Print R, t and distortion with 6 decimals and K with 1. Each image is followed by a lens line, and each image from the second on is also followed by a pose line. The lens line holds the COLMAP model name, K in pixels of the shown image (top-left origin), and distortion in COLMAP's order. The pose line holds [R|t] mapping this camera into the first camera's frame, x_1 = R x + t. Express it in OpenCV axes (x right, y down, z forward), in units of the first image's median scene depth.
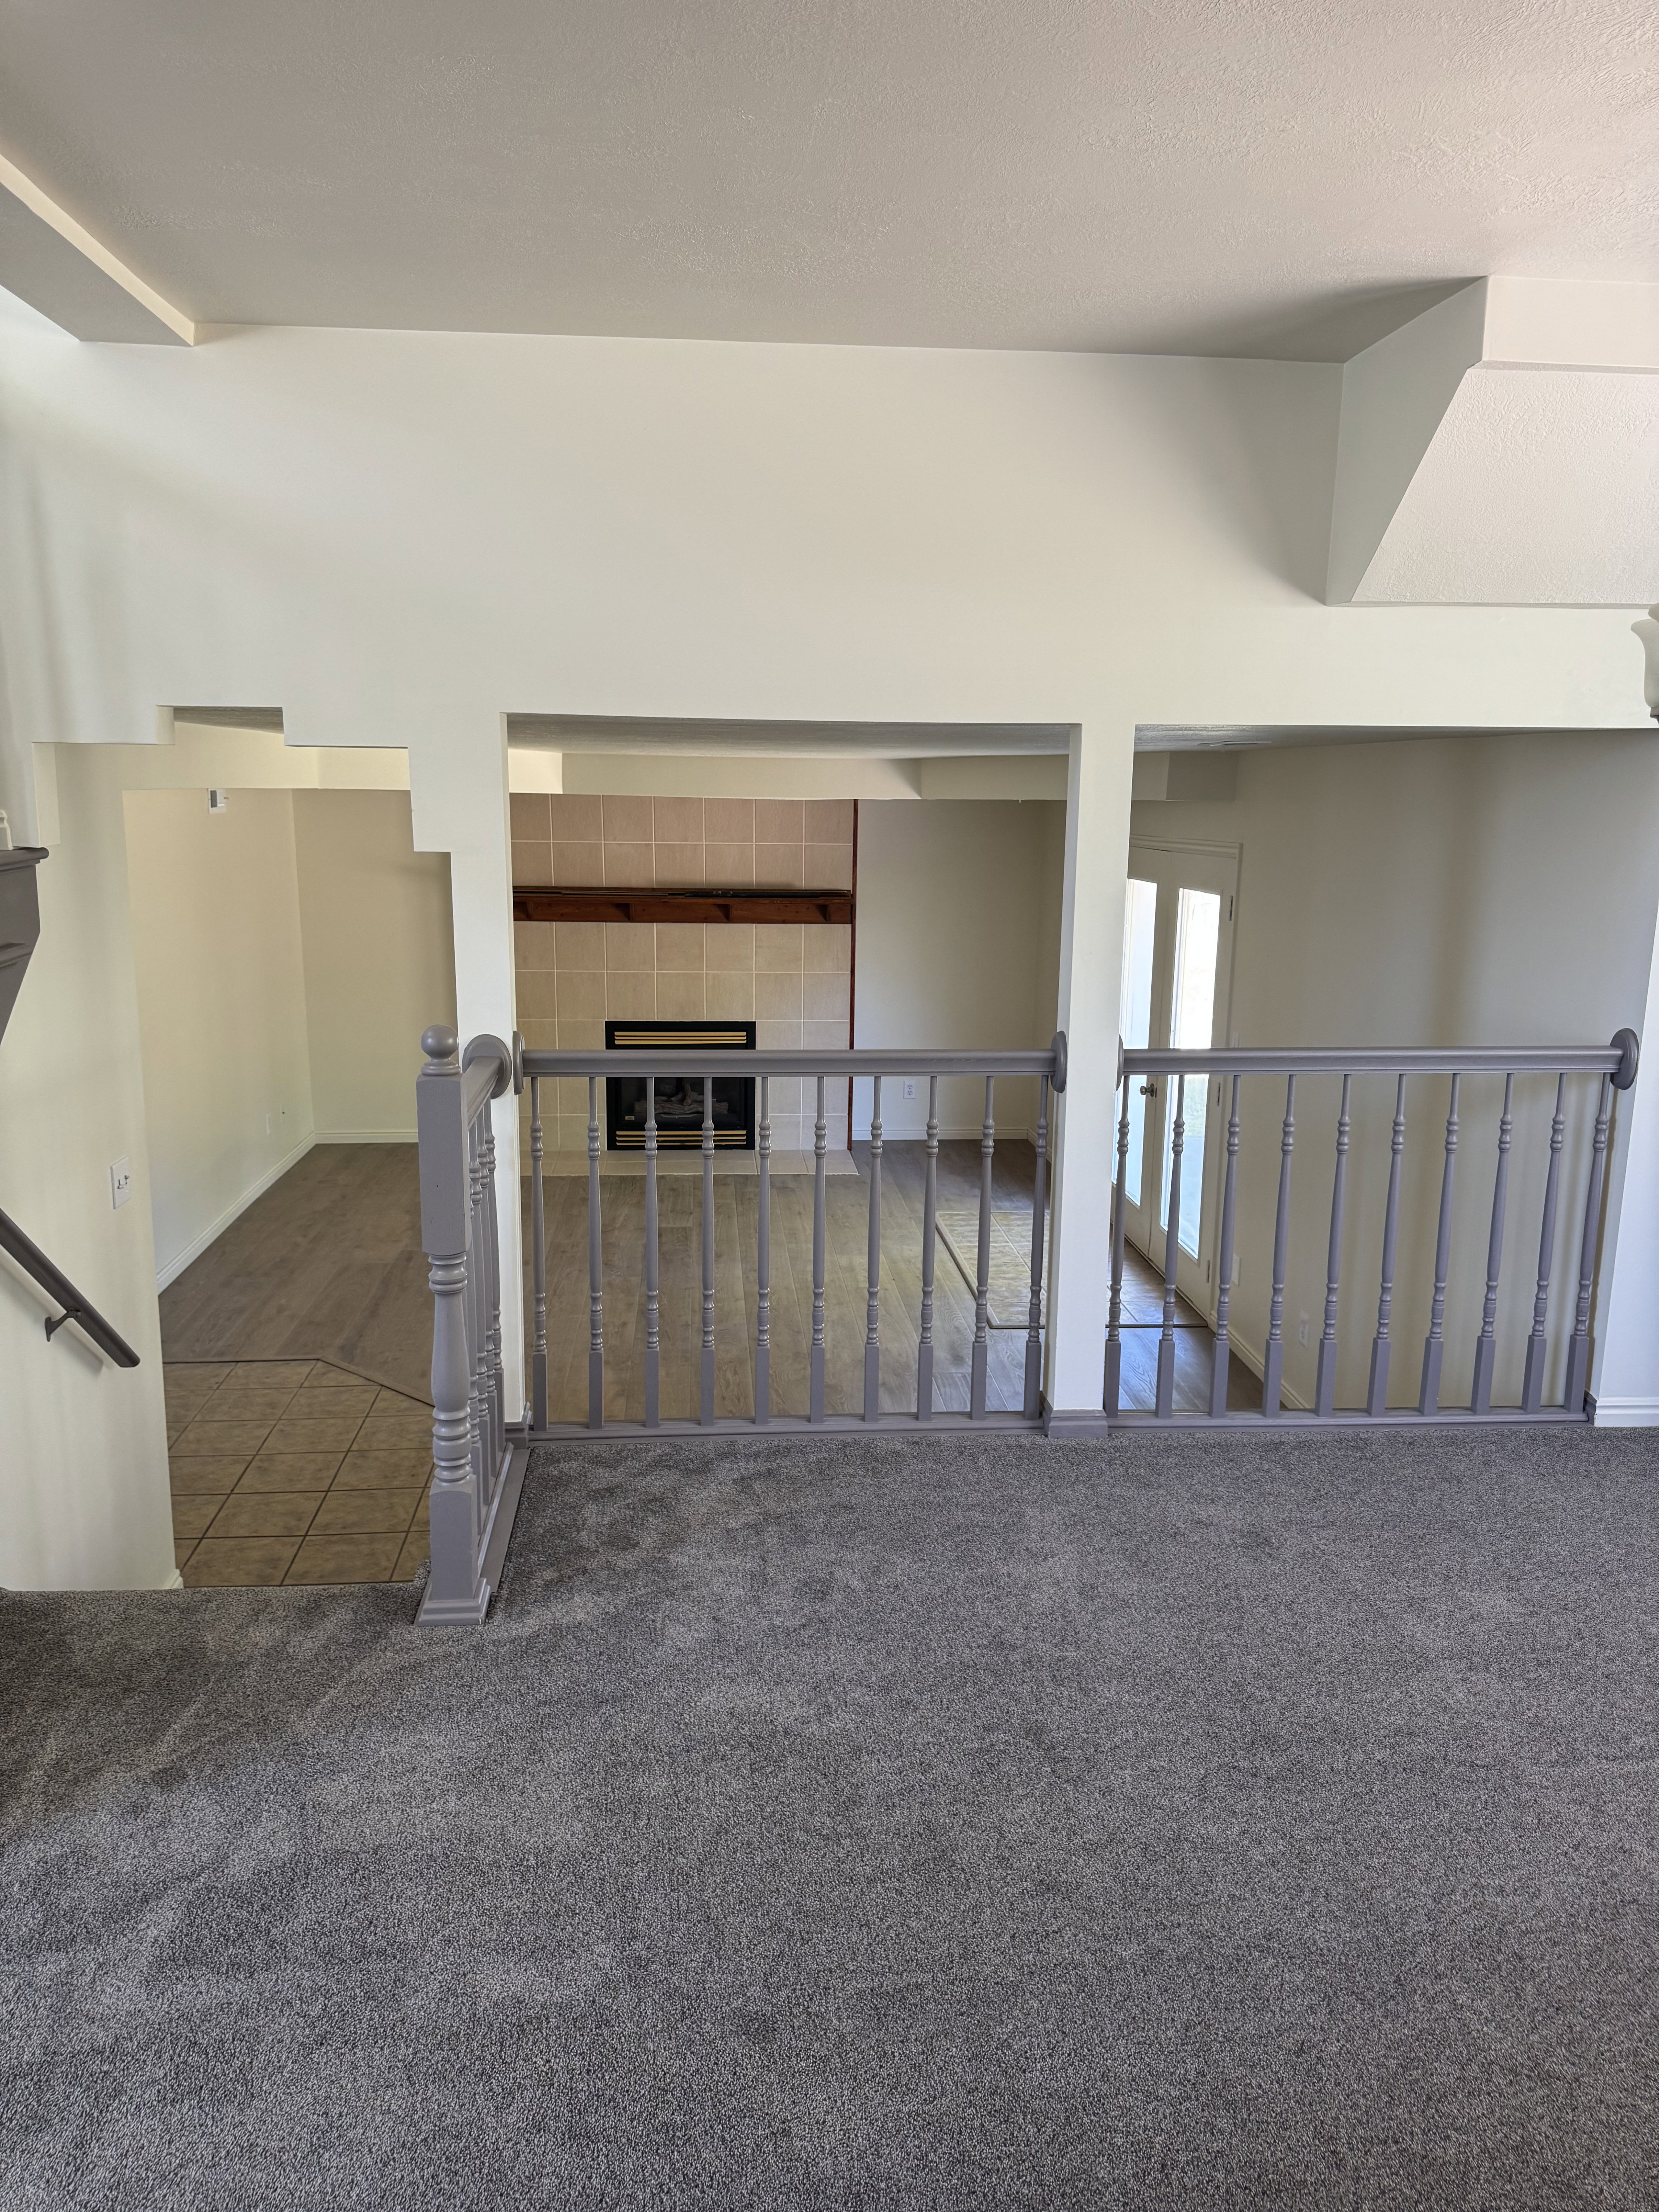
lens RADIAL K [[1537.2, 0, 824.5], [0, 1537.2, 1107.0], [0, 0, 1]] dist [0.119420, -0.207208]
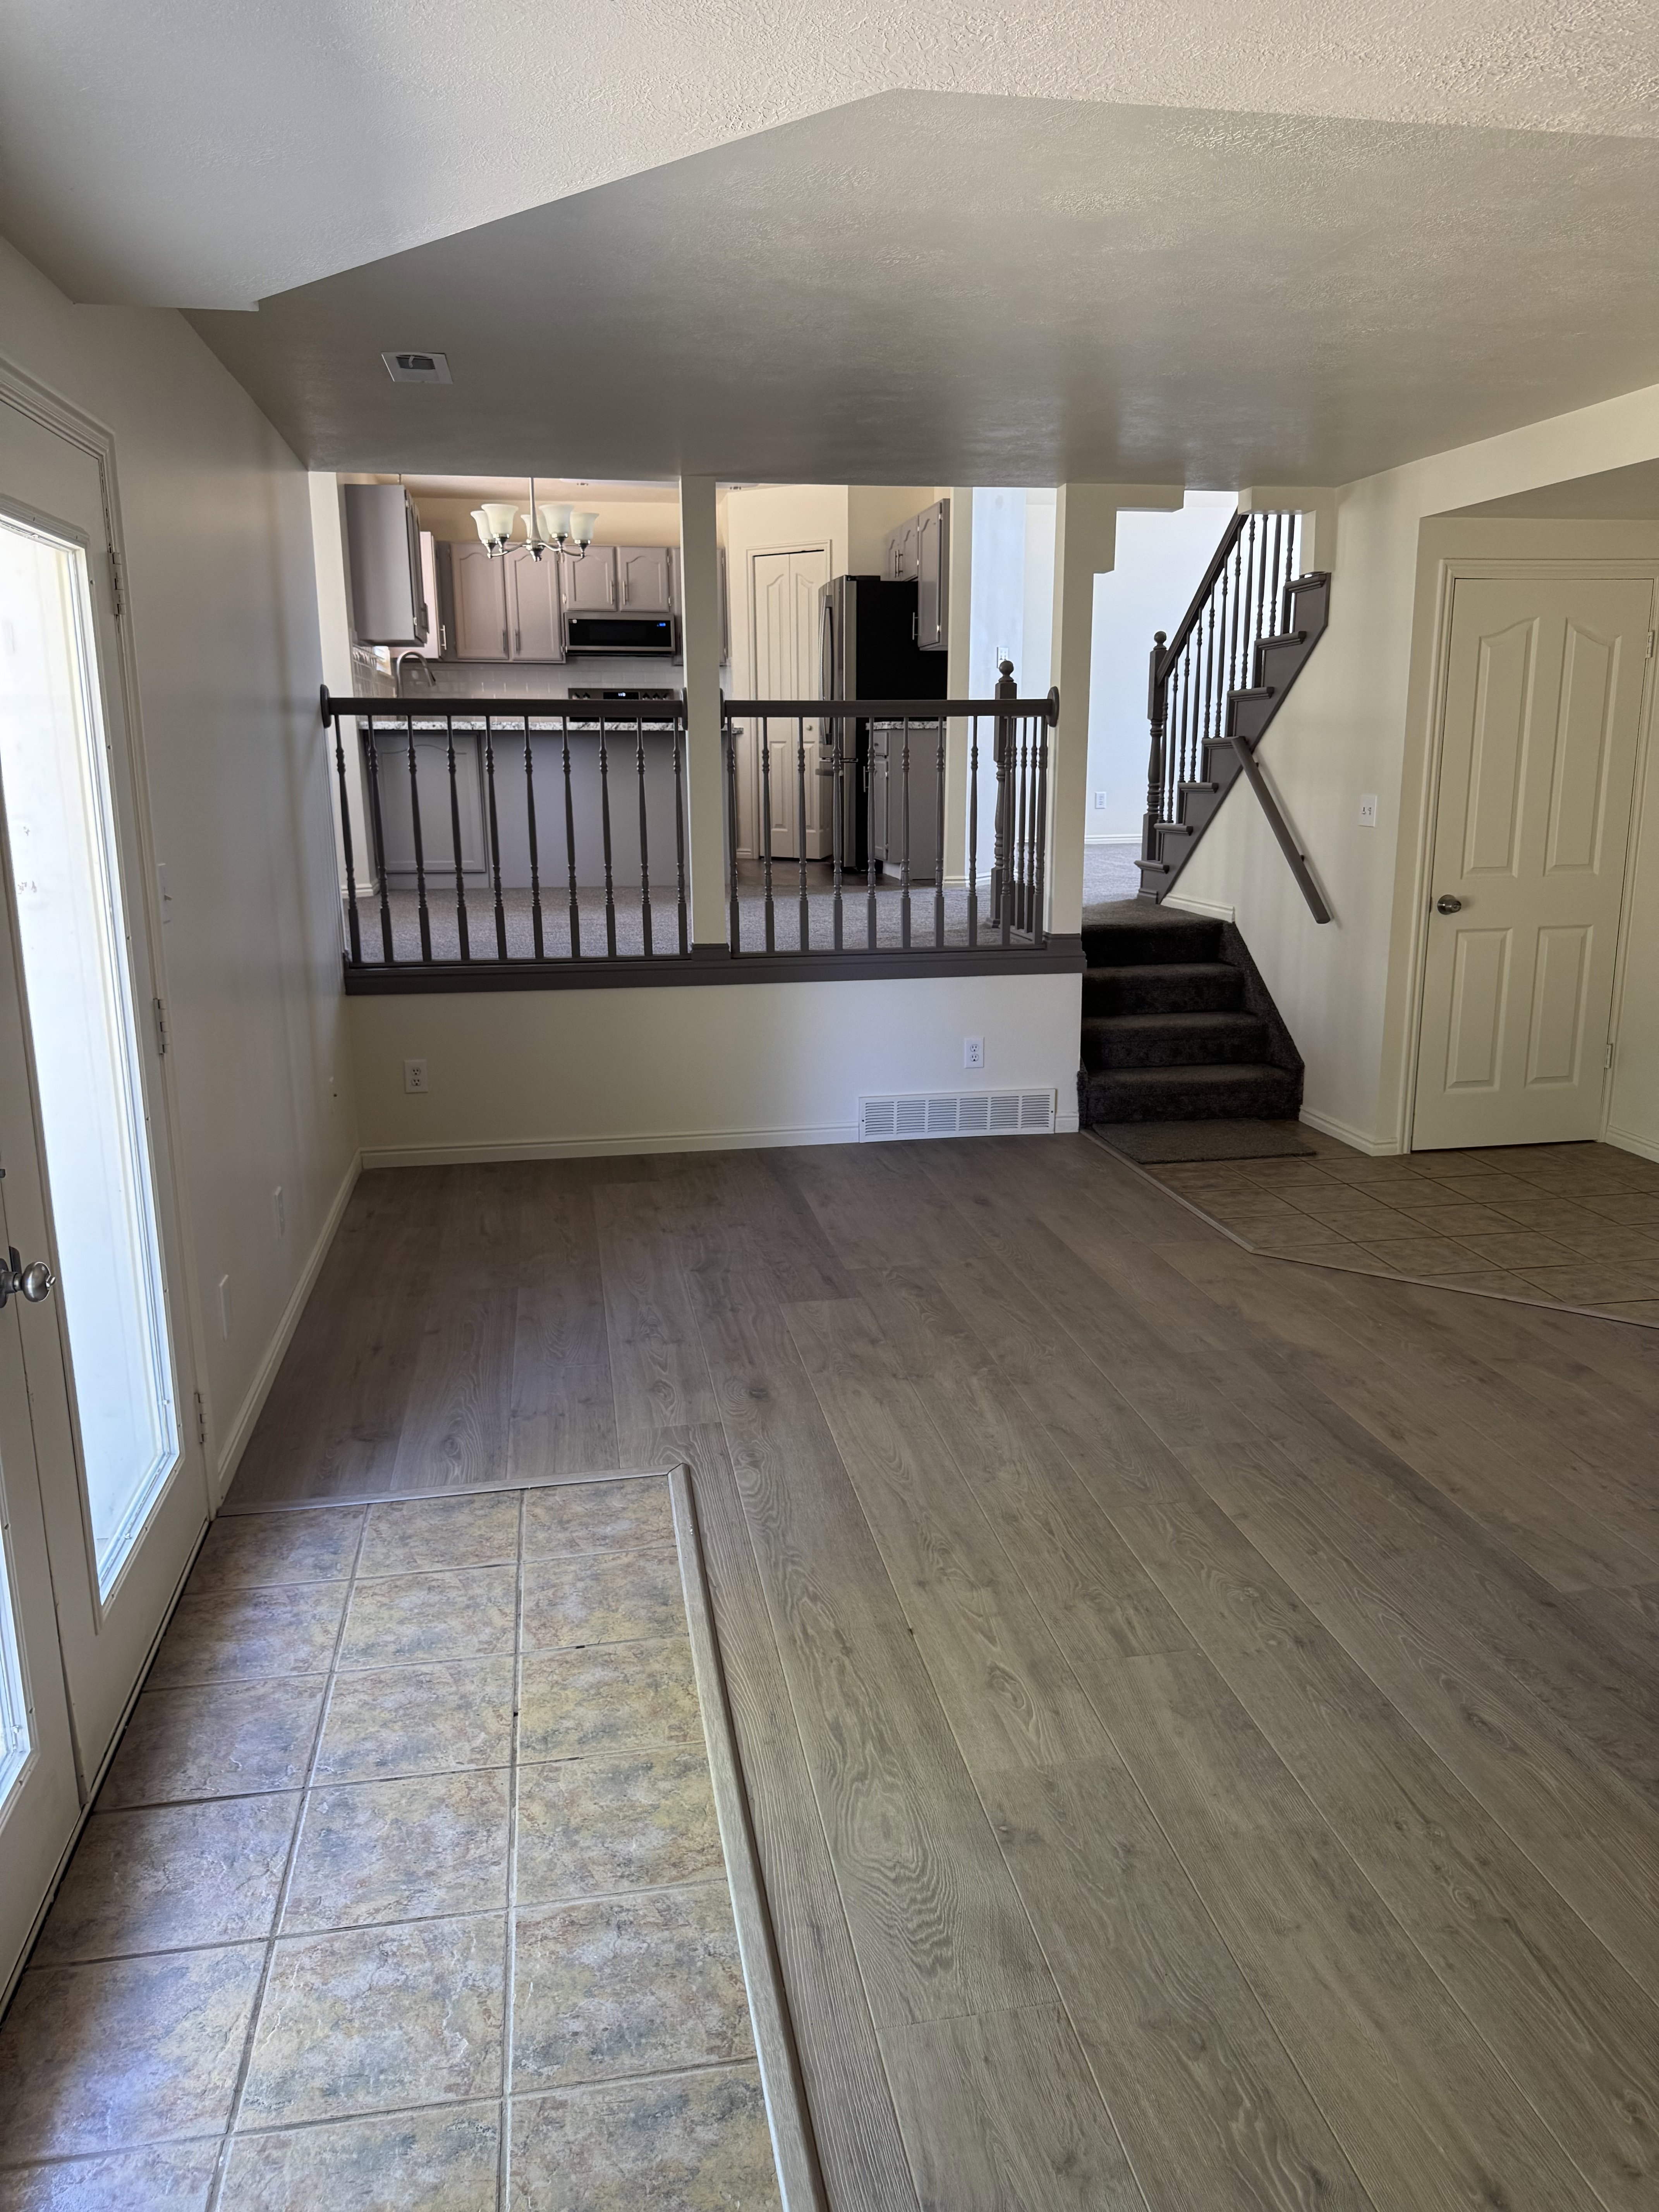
lens RADIAL K [[1537.2, 0, 824.5], [0, 1537.2, 1107.0], [0, 0, 1]] dist [0.119420, -0.207208]
pose [[-0.996521, 0.012428, -0.082416, 0.075376], [-0.022889, 0.910000, 0.413976, -0.123887], [0.080143, 0.414422, -0.906549, 0.995689]]
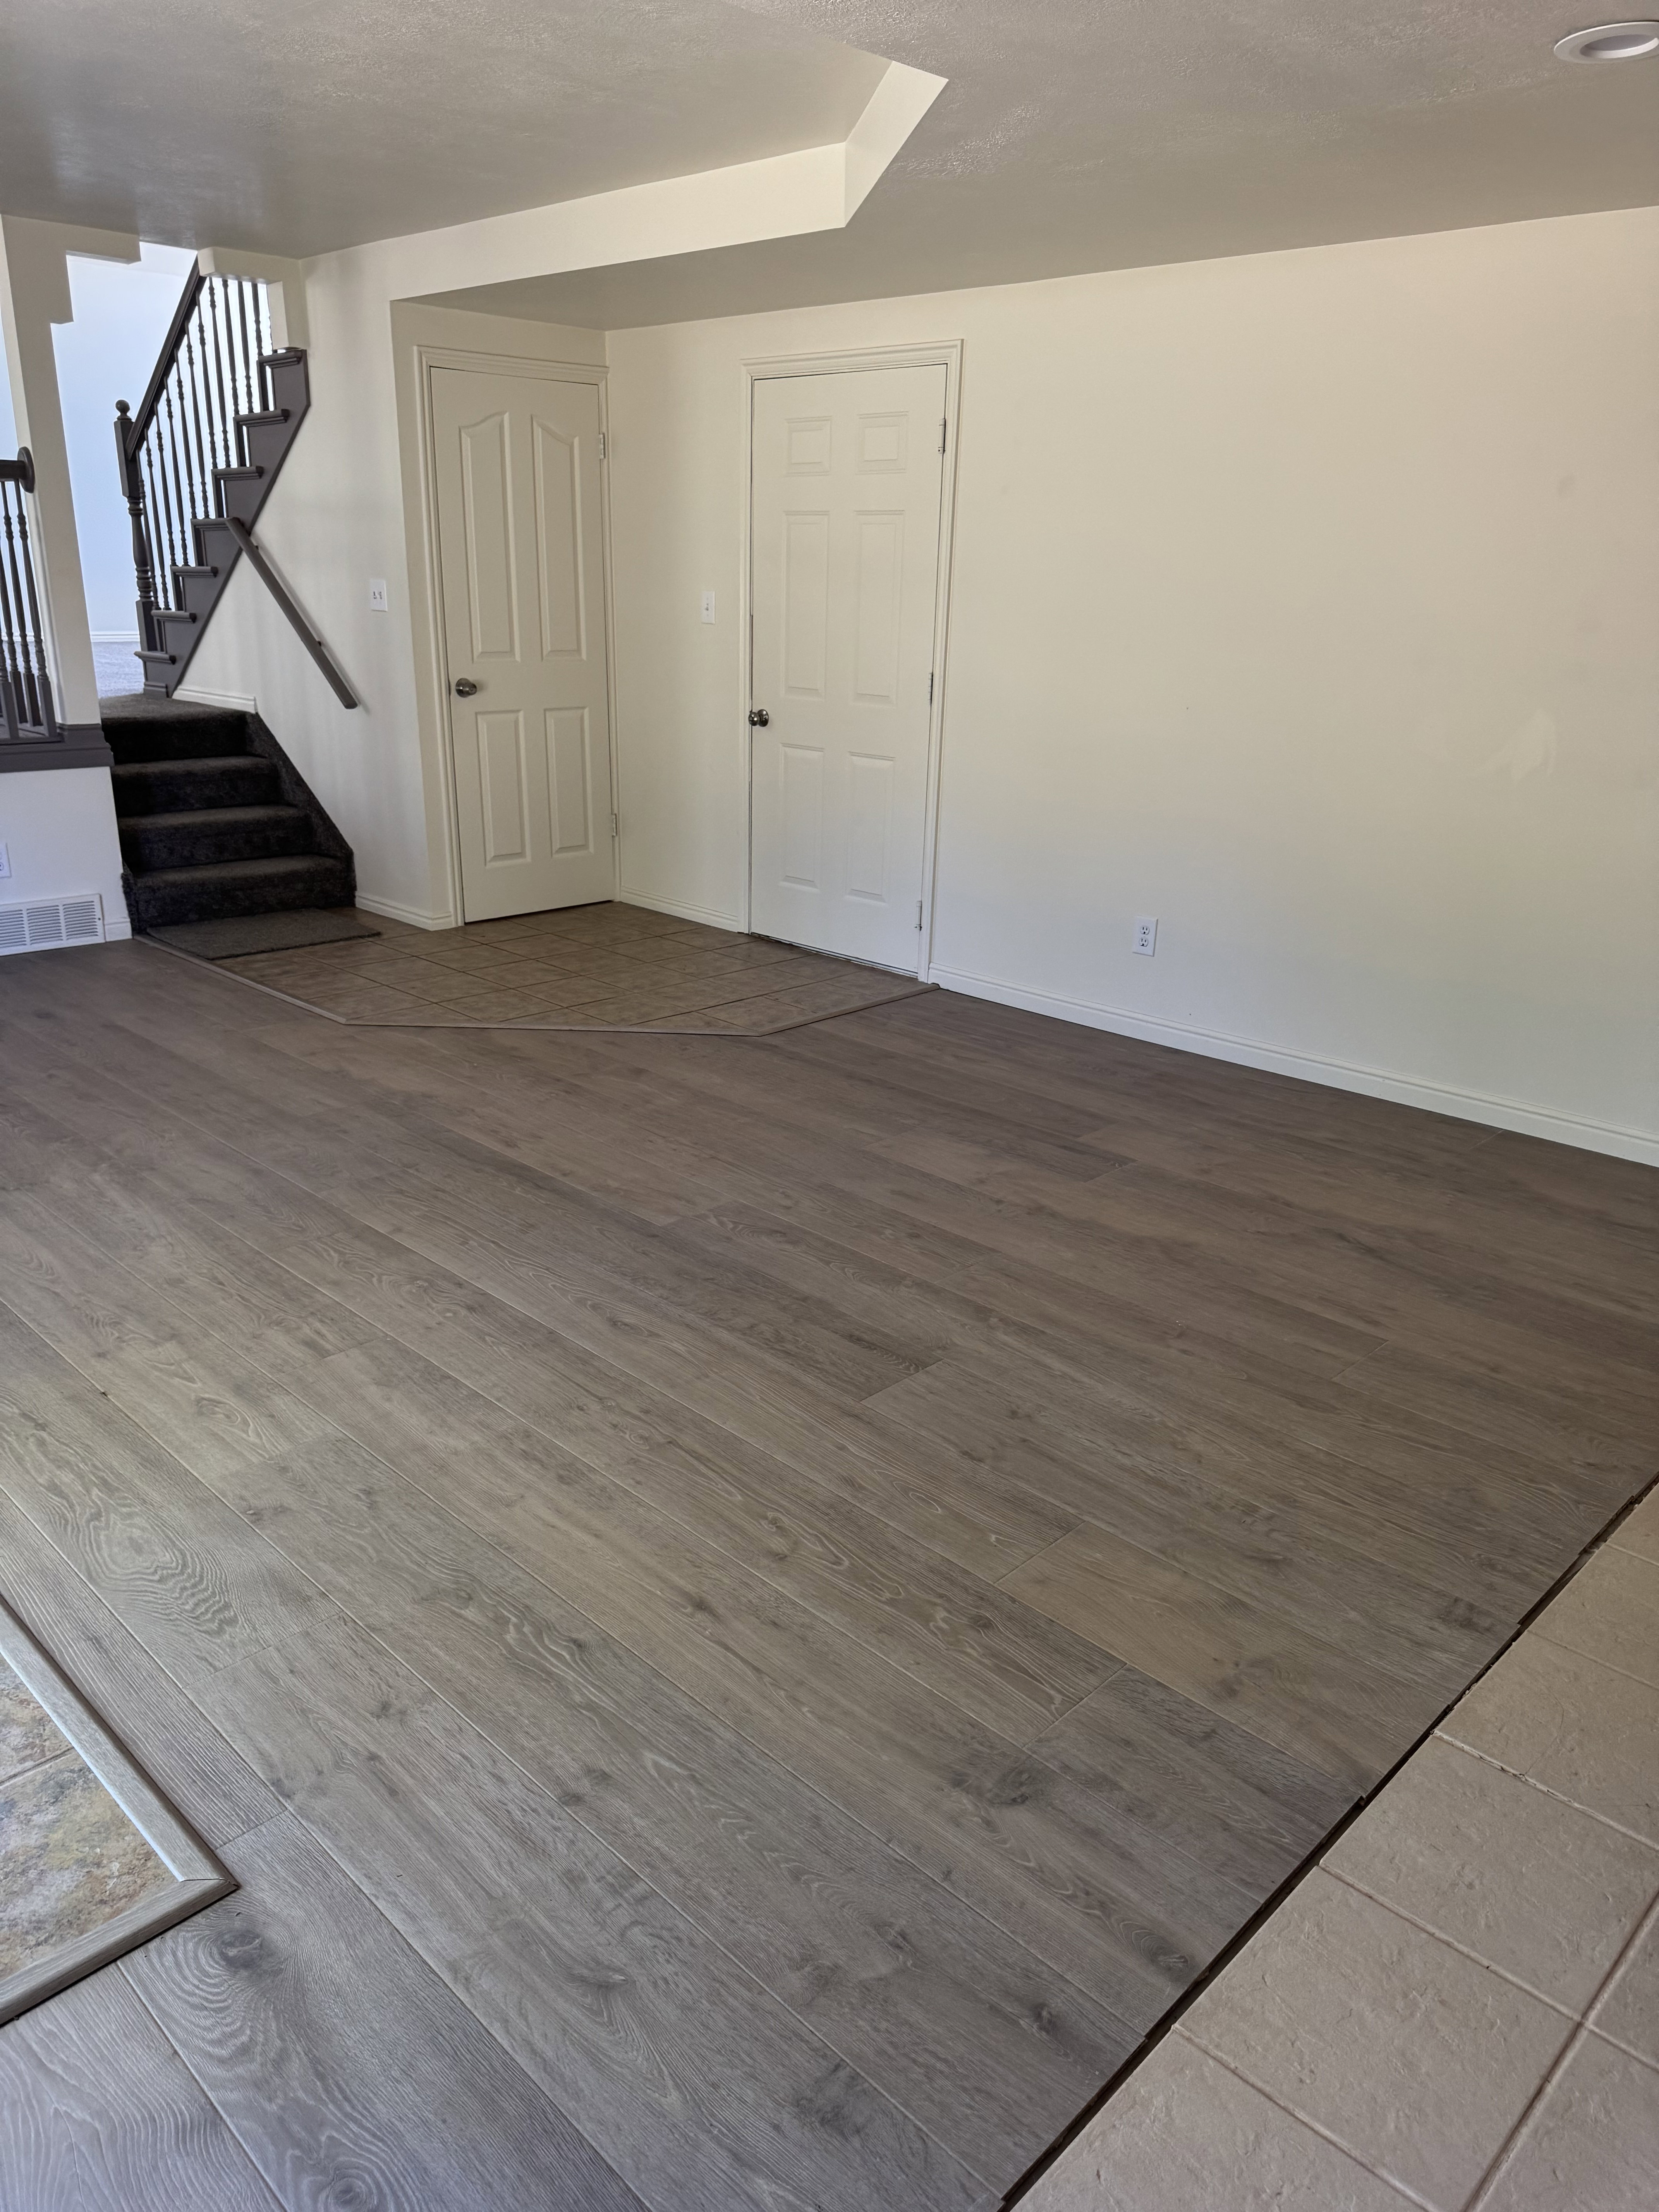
lens RADIAL K [[1570.5, 0, 830.3], [0, 1570.5, 1108.3], [0, 0, 1]] dist [0.062062, -0.128251]
pose [[-0.761902, 0.179798, -0.622236, 0.108045], [-0.163650, 0.876086, 0.453533, -0.118695], [0.626676, 0.447377, -0.638068, 1.025132]]
